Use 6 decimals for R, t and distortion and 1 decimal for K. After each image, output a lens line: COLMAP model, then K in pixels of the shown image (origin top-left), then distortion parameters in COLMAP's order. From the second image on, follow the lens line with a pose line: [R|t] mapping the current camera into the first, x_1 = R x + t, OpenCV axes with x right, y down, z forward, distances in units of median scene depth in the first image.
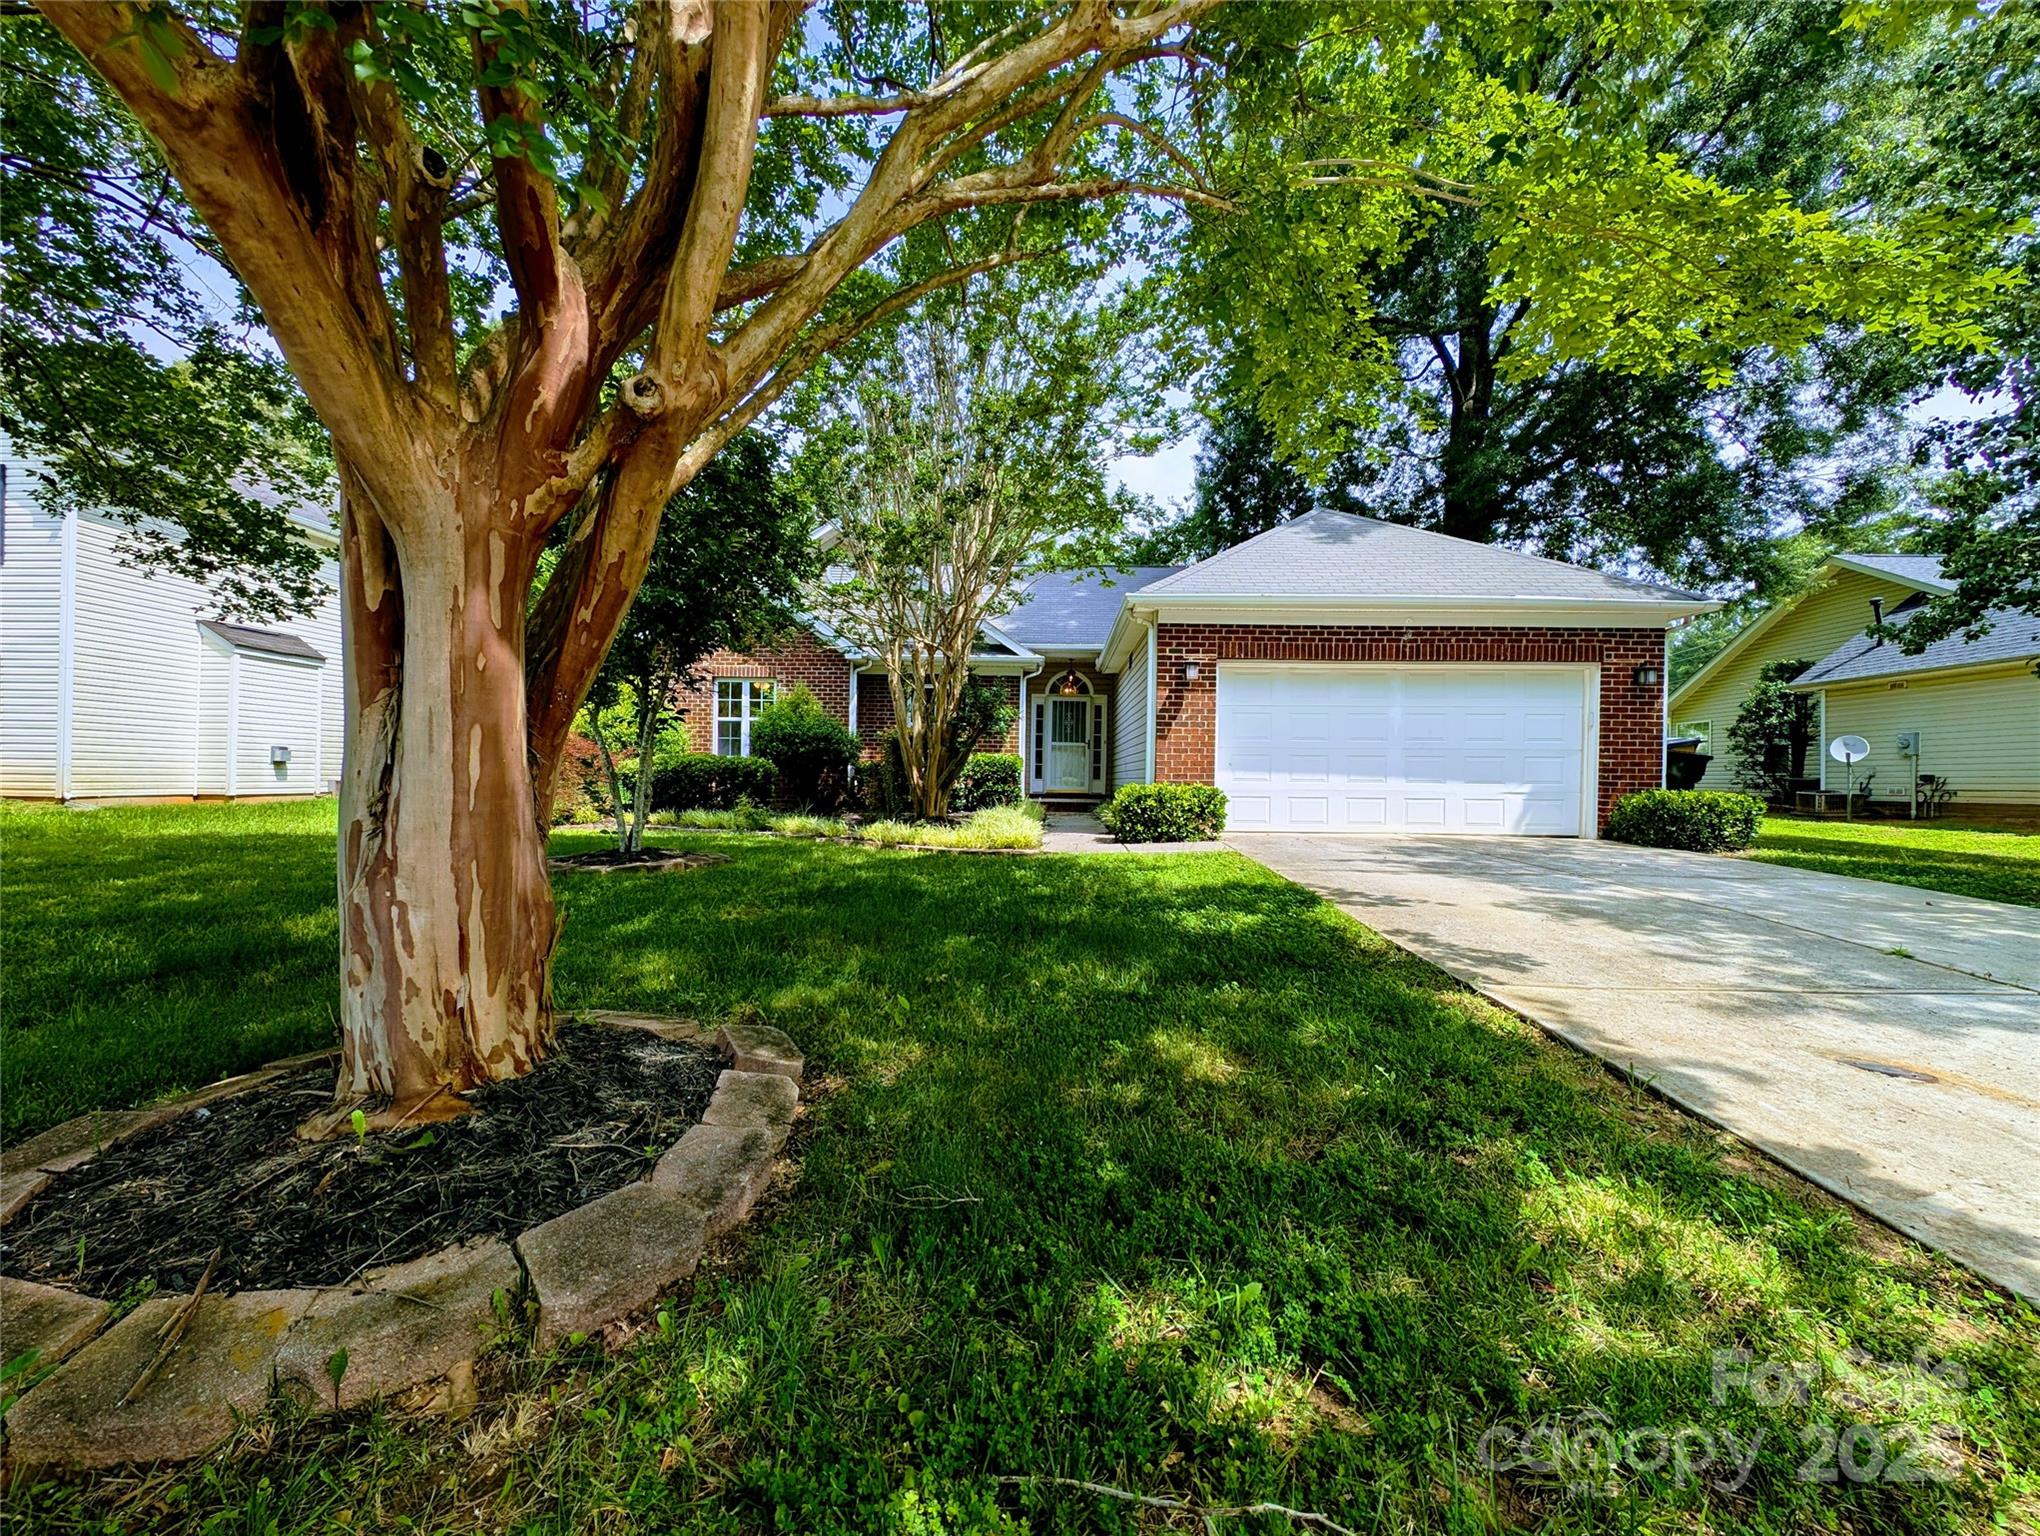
lens RADIAL K [[758.7, 0, 1020.0], [0, 758.7, 768.0], [0, 0, 1]] dist [0.018414, -0.000091]
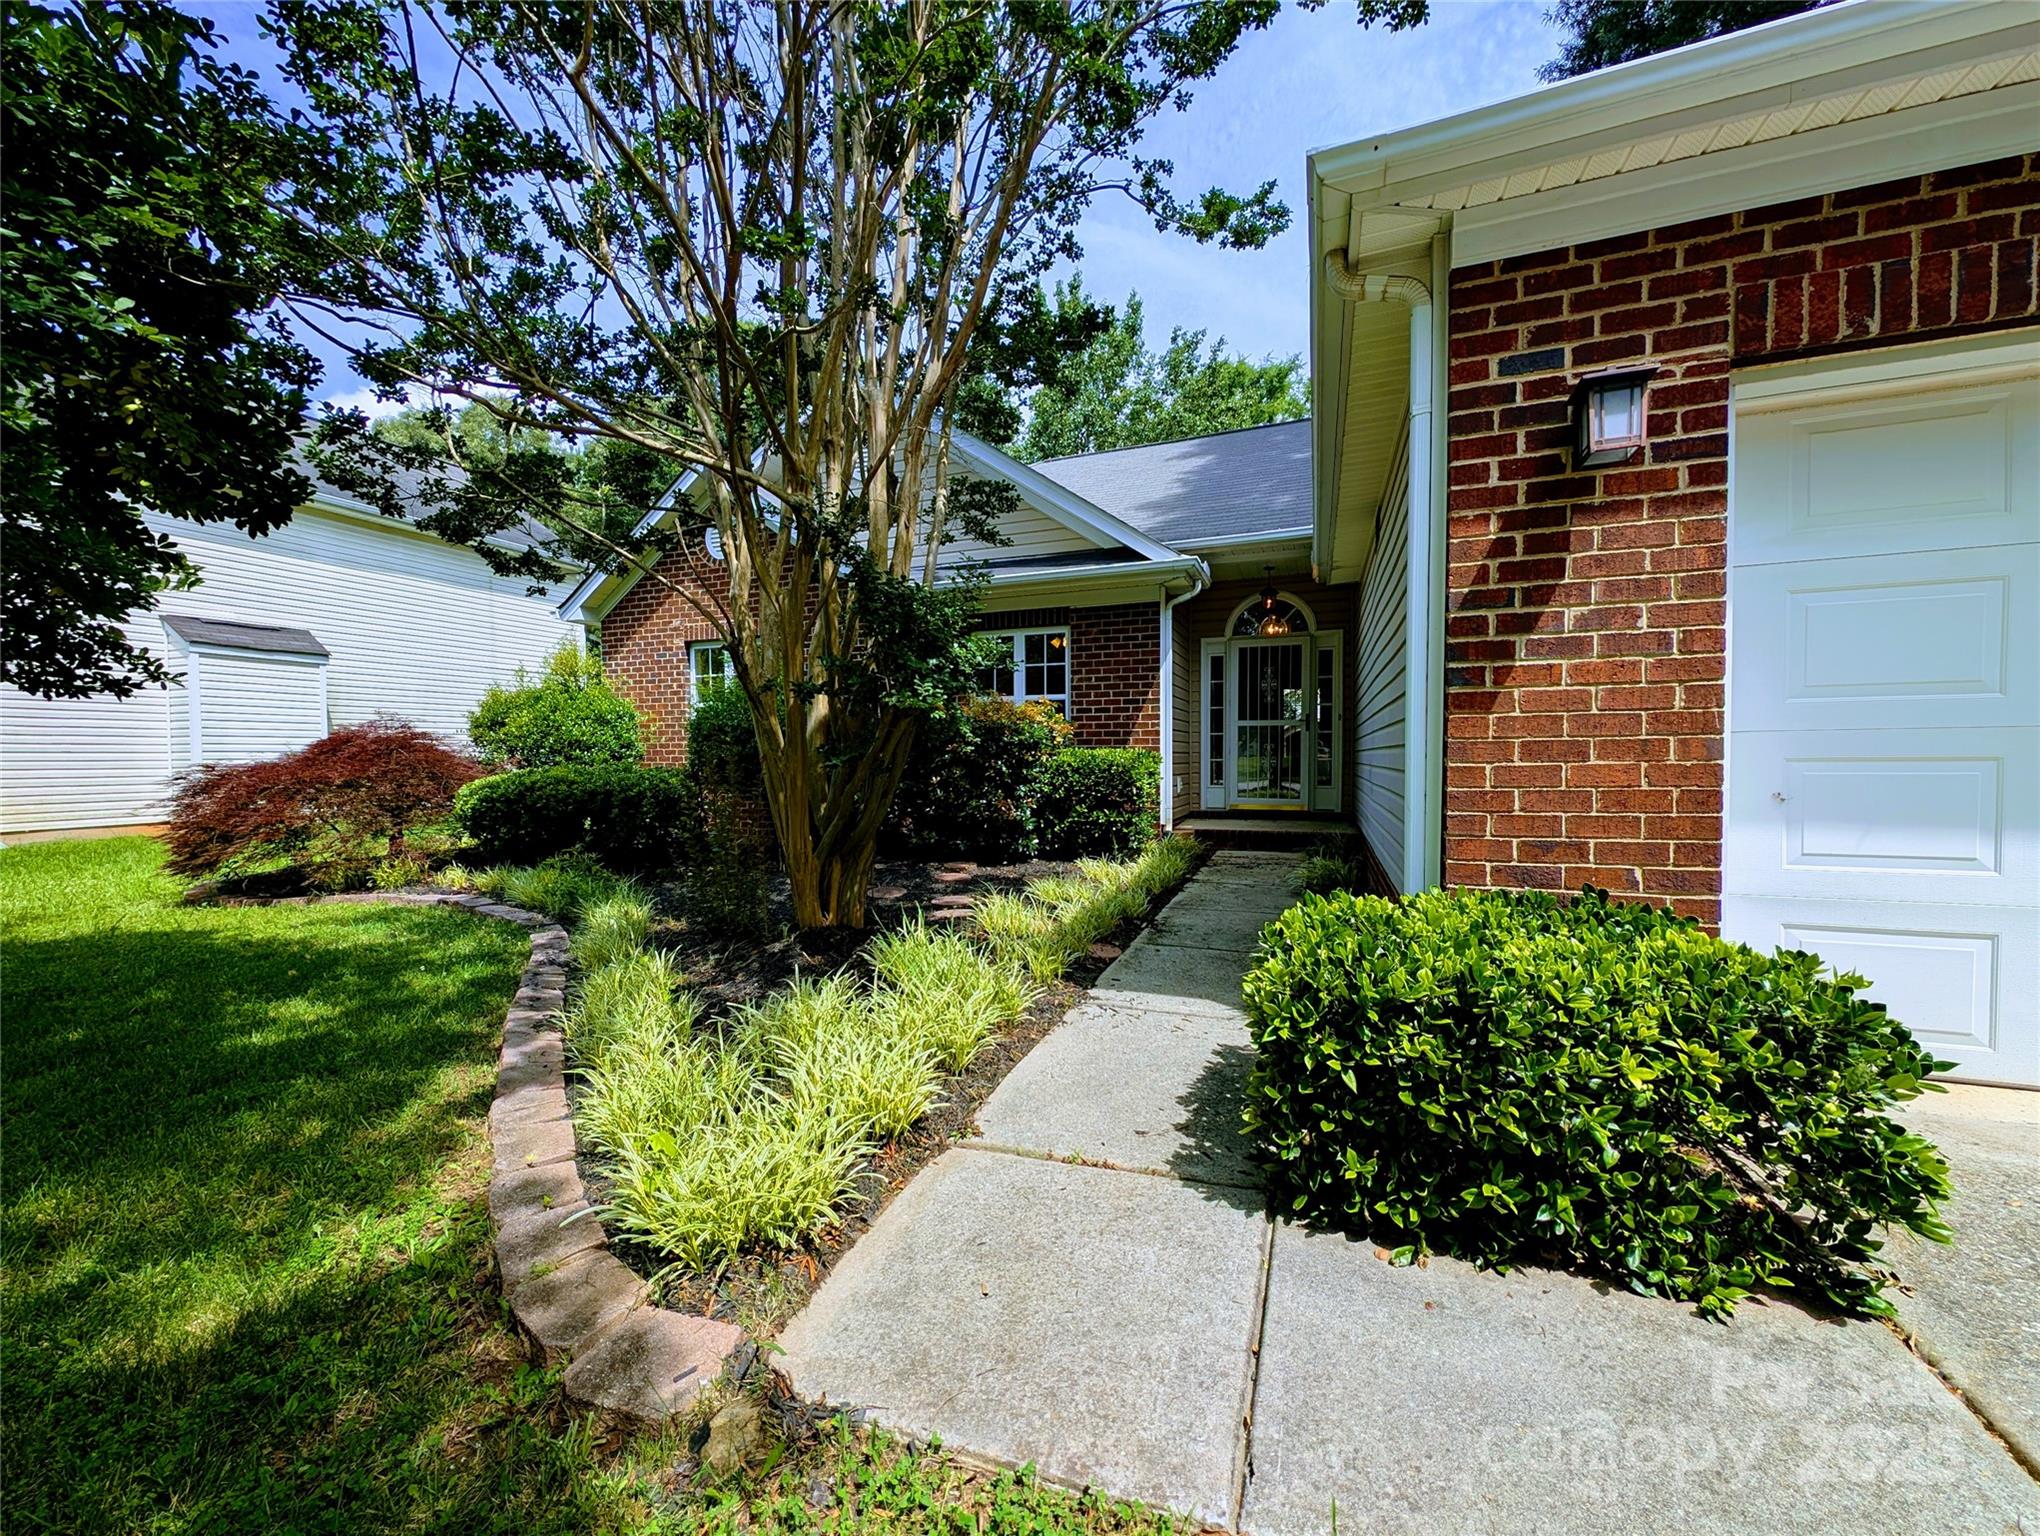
lens RADIAL K [[763.4, 0, 1018.2], [0, 763.4, 775.7], [0, 0, 1]] dist [0.020154, -0.009902]
pose [[0.945384, -0.014025, -0.325657, 0.110021], [0.026187, 0.999112, 0.032994, -0.024553], [0.324906, -0.039720, 0.944912, 0.613103]]
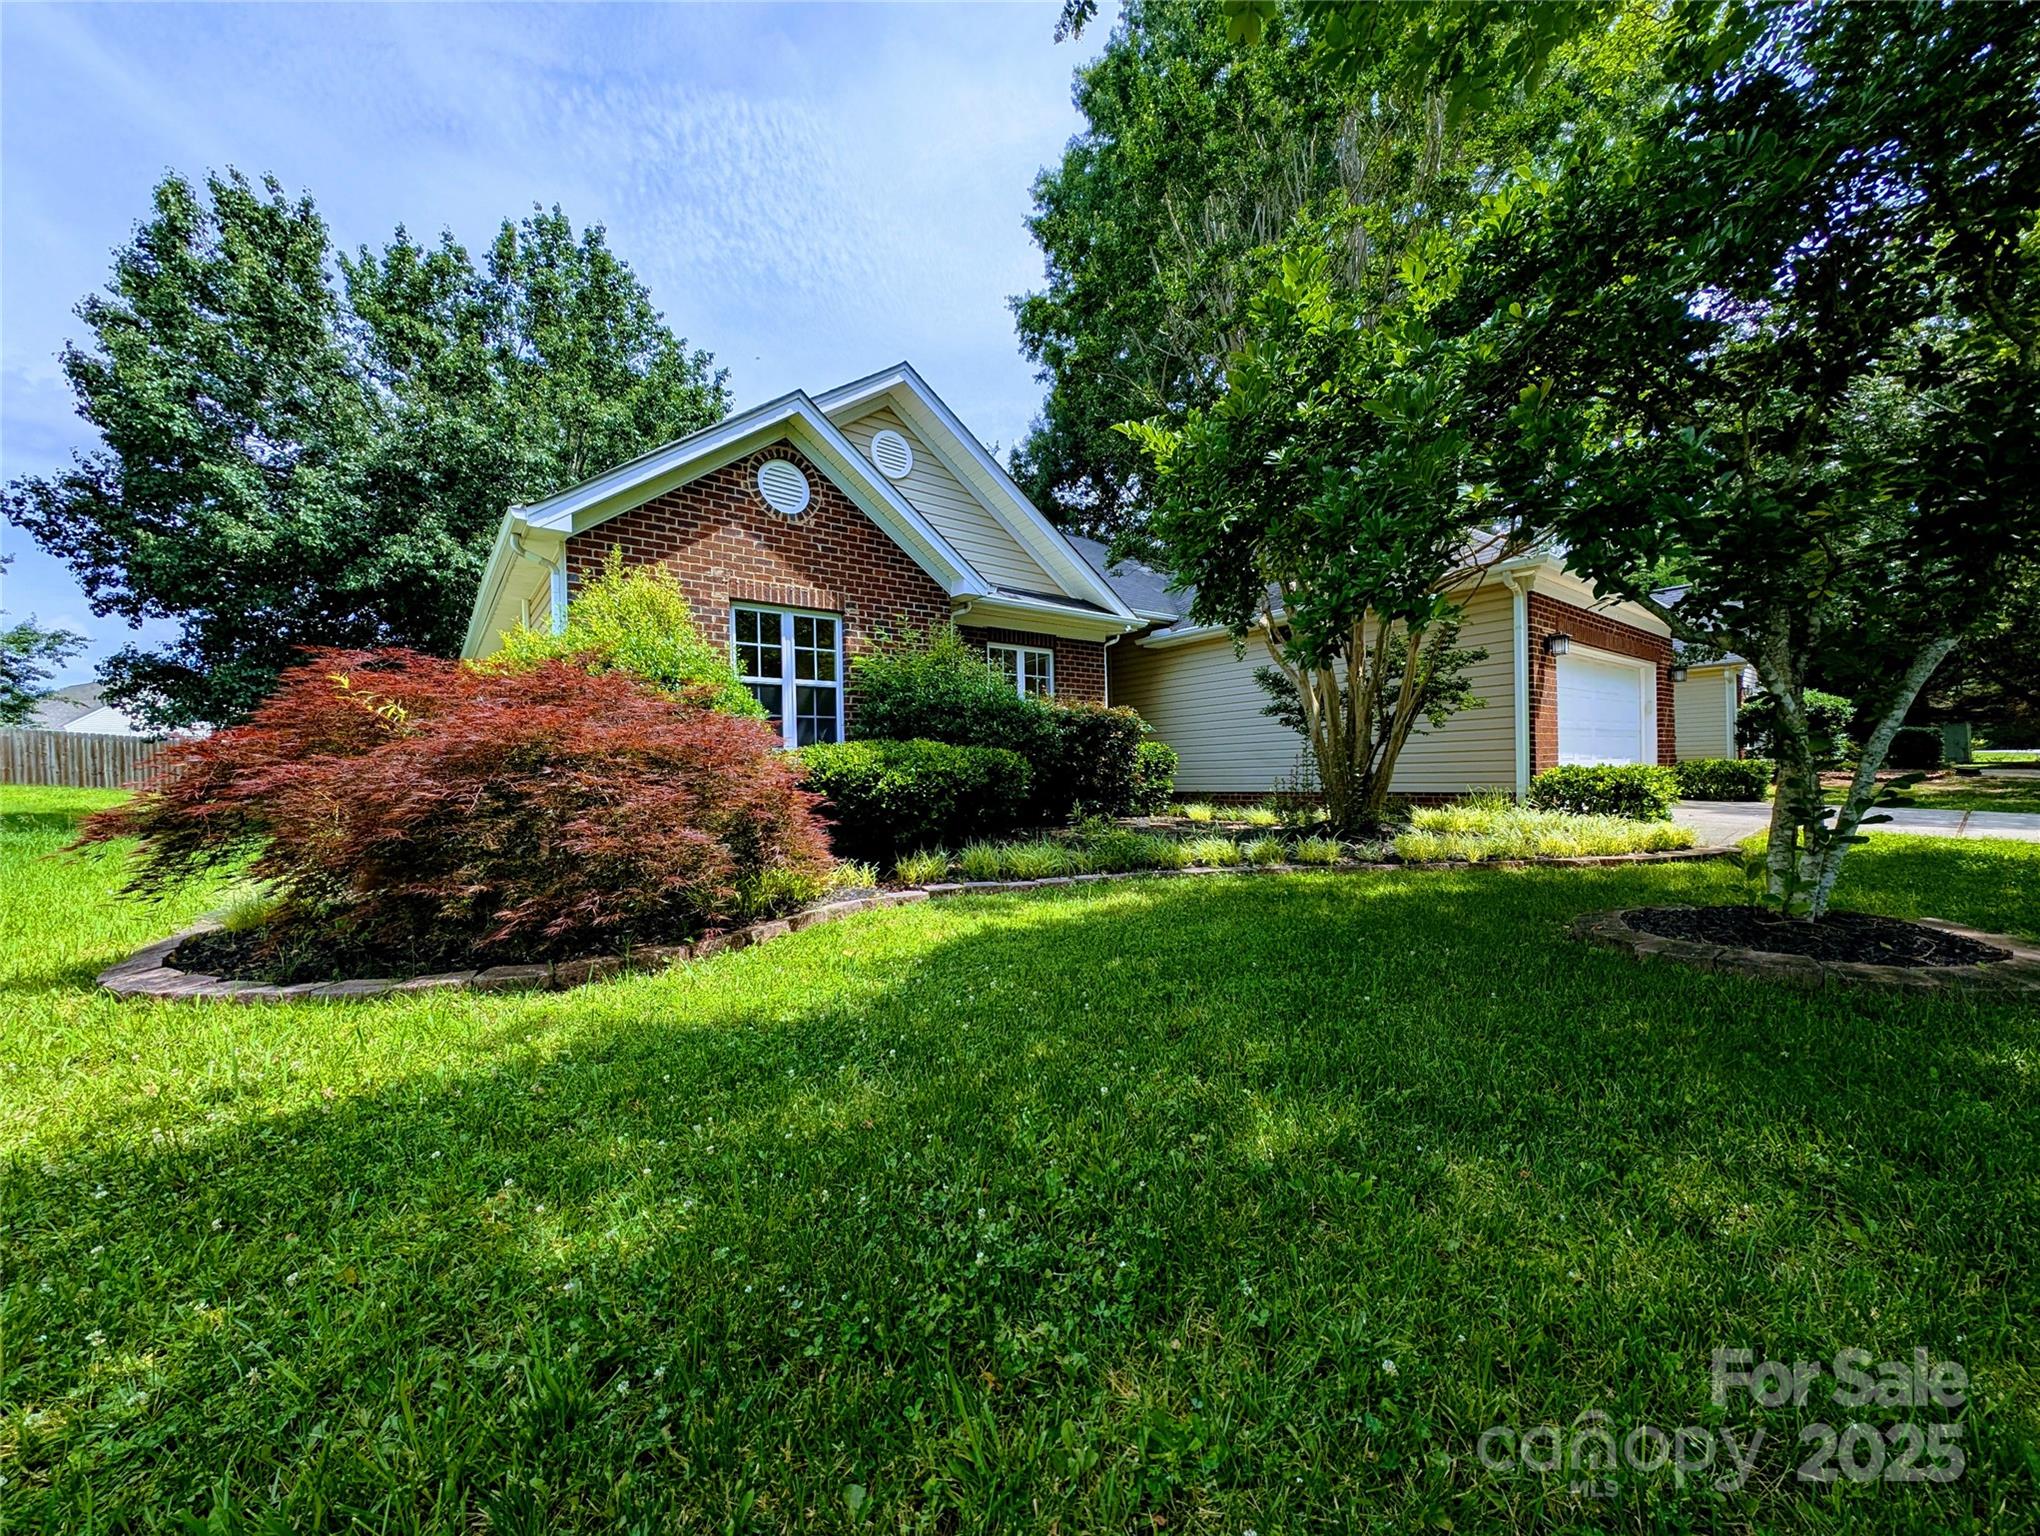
lens RADIAL K [[763.4, 0, 1018.2], [0, 763.4, 775.7], [0, 0, 1]] dist [0.020154, -0.009902]
pose [[0.755302, -0.037107, 0.654326, -0.805736], [0.028670, 0.999311, 0.023577, -0.004883], [-0.654750, 0.000952, 0.755845, 0.621128]]
